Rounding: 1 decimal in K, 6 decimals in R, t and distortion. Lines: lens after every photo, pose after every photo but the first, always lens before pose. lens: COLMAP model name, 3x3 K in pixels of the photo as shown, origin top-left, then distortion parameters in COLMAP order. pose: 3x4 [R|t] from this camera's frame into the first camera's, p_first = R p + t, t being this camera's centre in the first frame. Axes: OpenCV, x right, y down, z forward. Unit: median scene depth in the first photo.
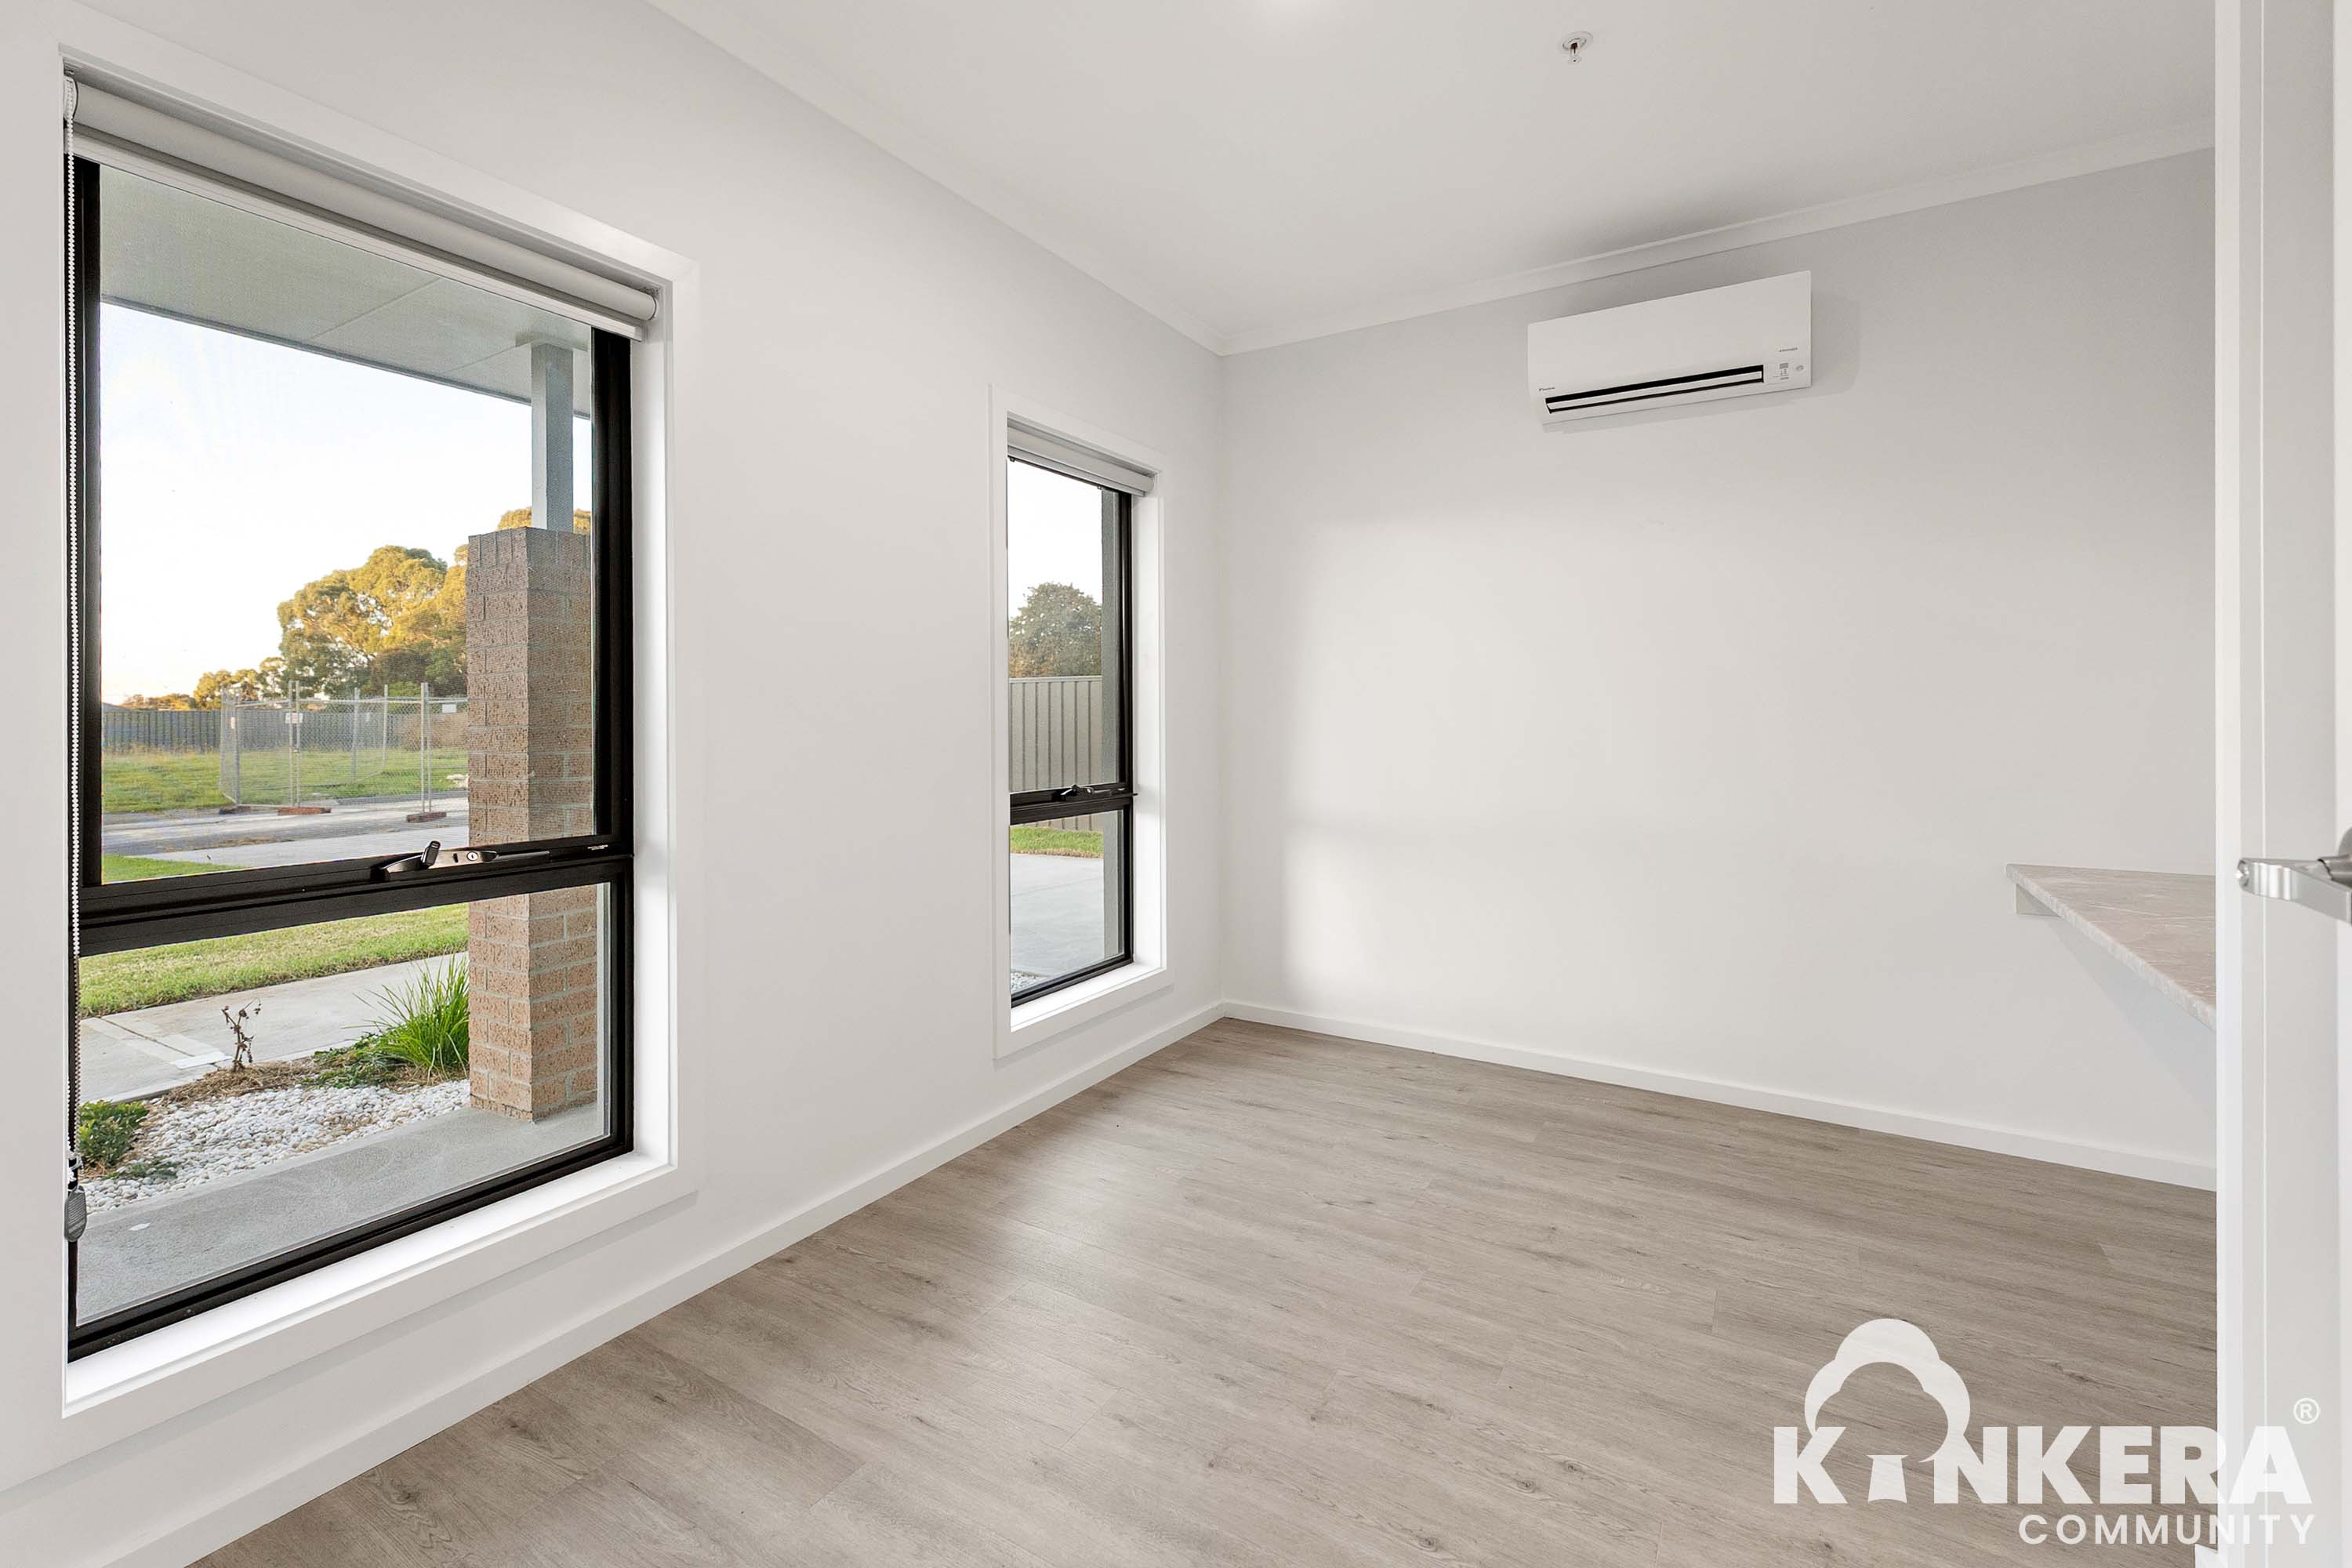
lens RADIAL K [[1016.0, 0, 1165.4], [0, 1016.0, 718.2], [0, 0, 1]] dist [0.006621, -0.000700]
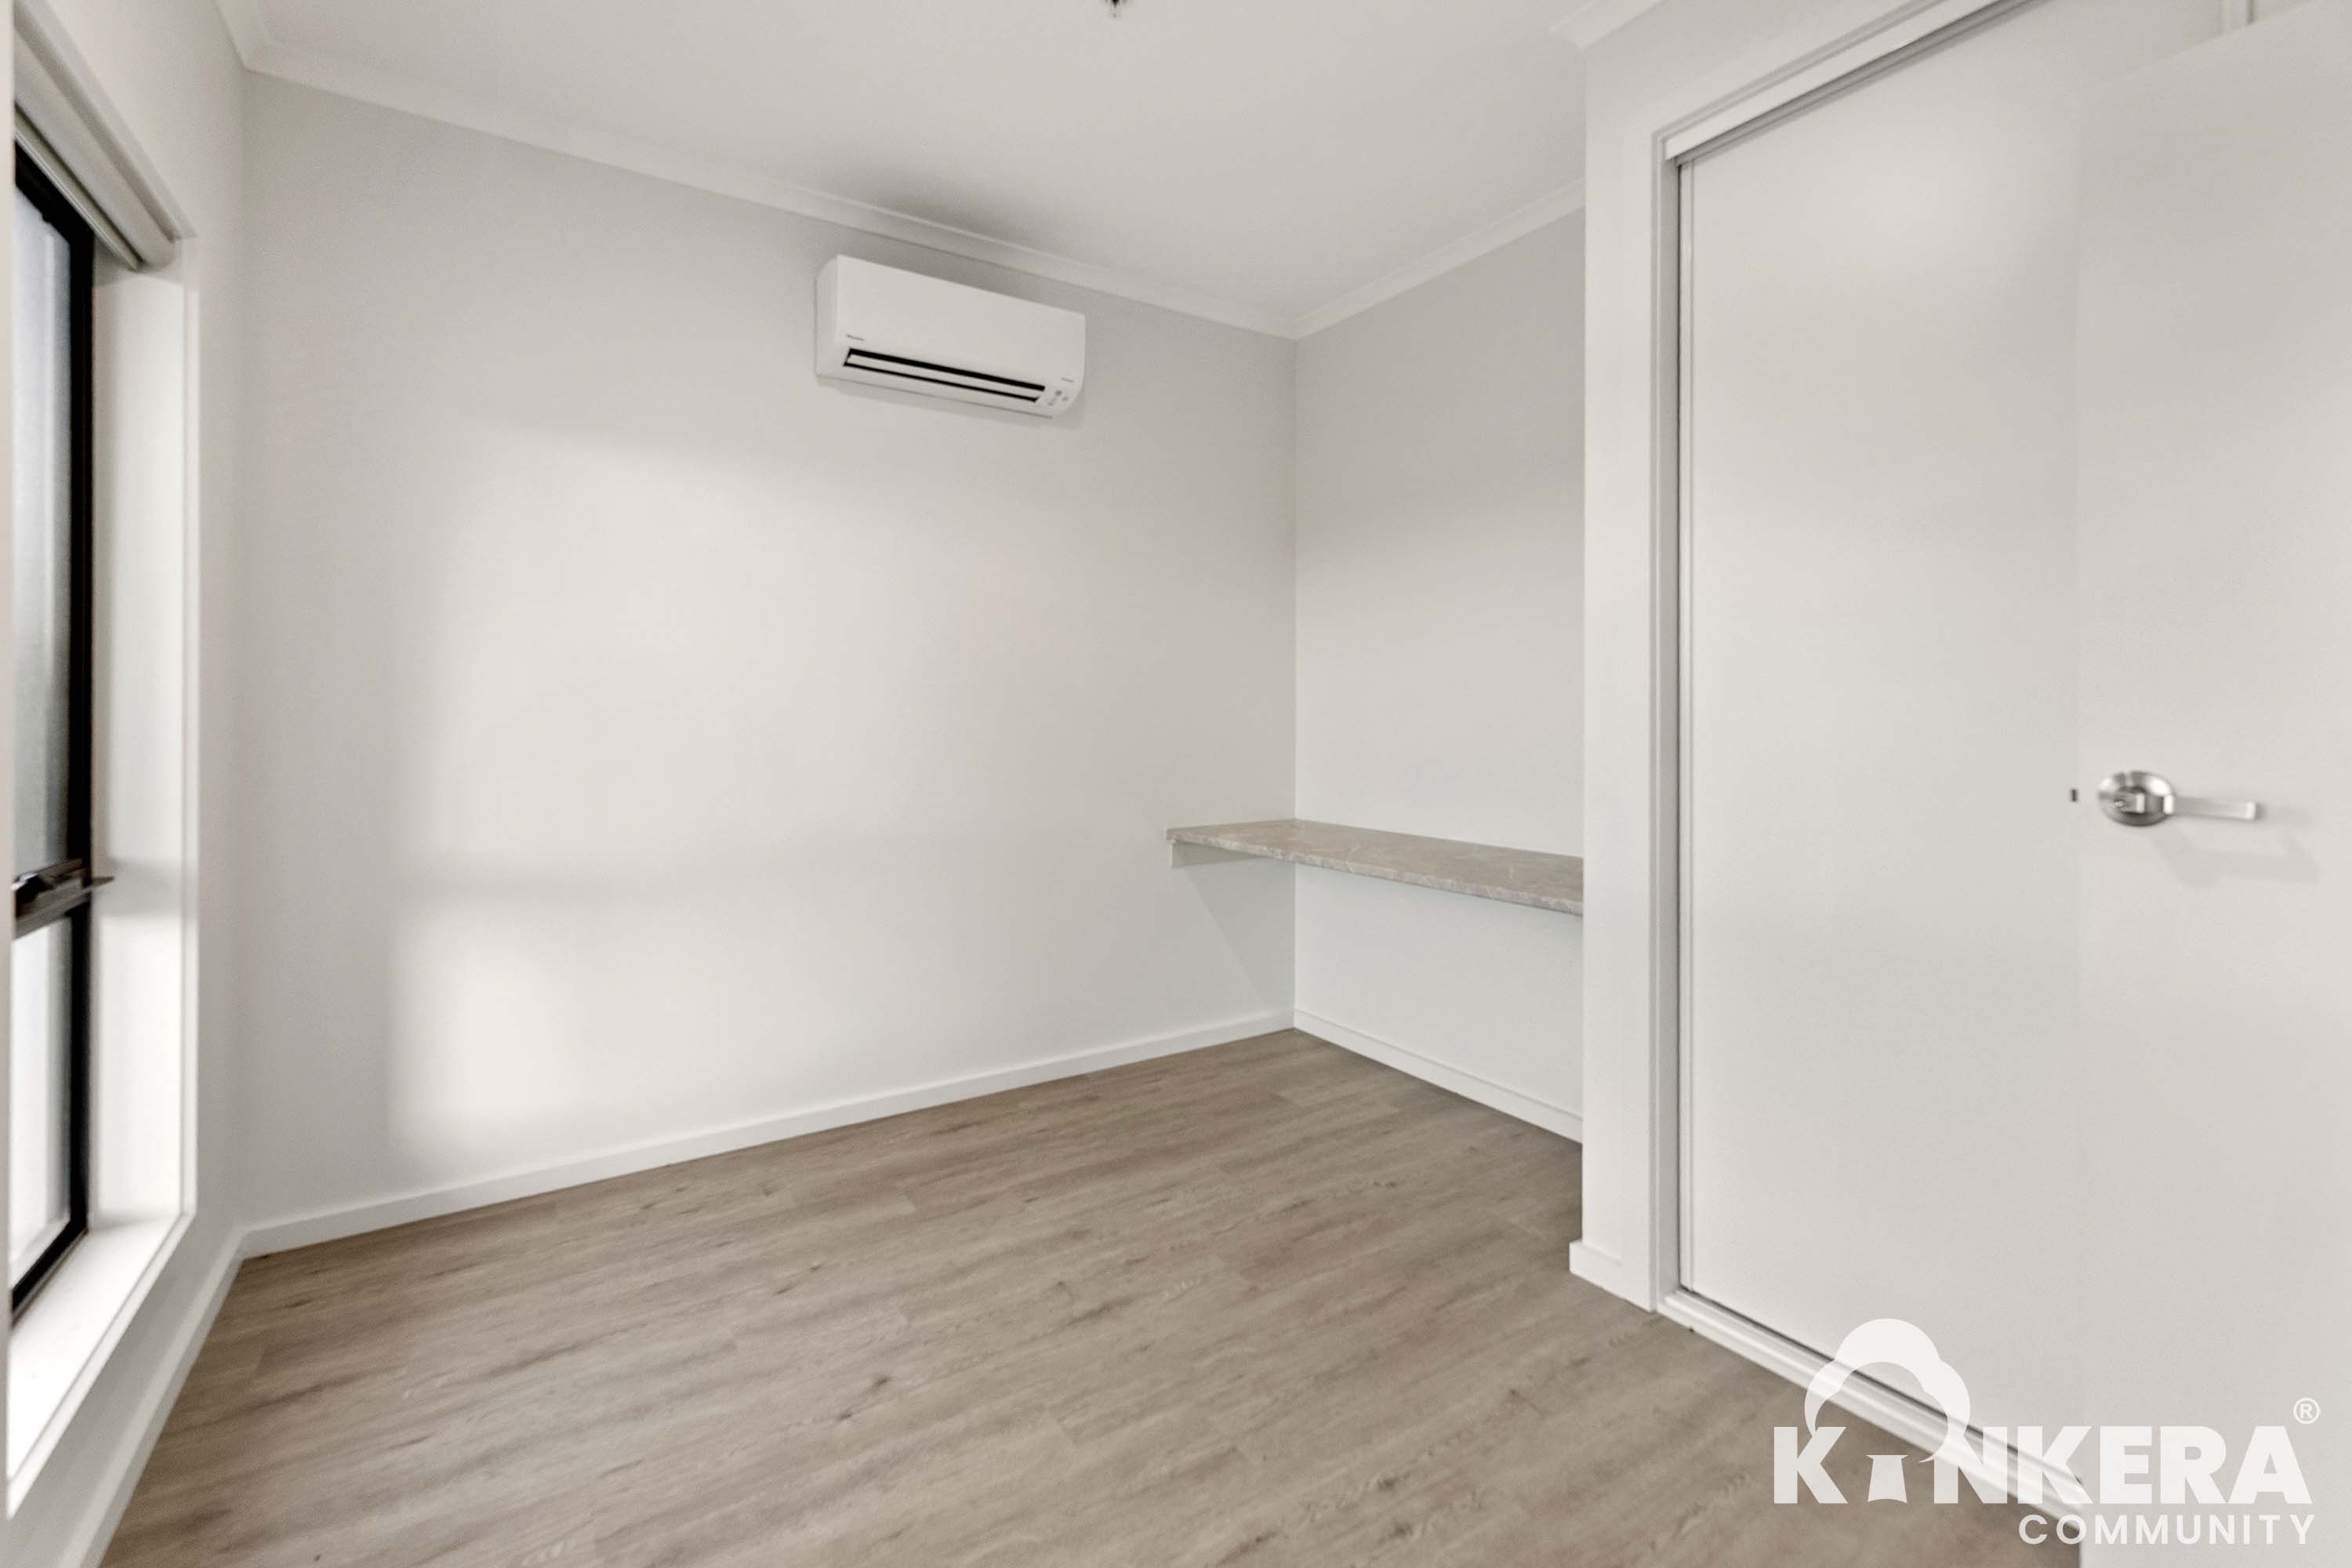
lens RADIAL K [[1016.0, 0, 1165.4], [0, 1016.0, 718.2], [0, 0, 1]] dist [0.006621, -0.000700]
pose [[0.430450, -0.003880, 0.902606, -0.331919], [0.004147, 0.999989, 0.002321, -0.001806], [-0.902605, 0.002744, 0.430461, 0.445400]]
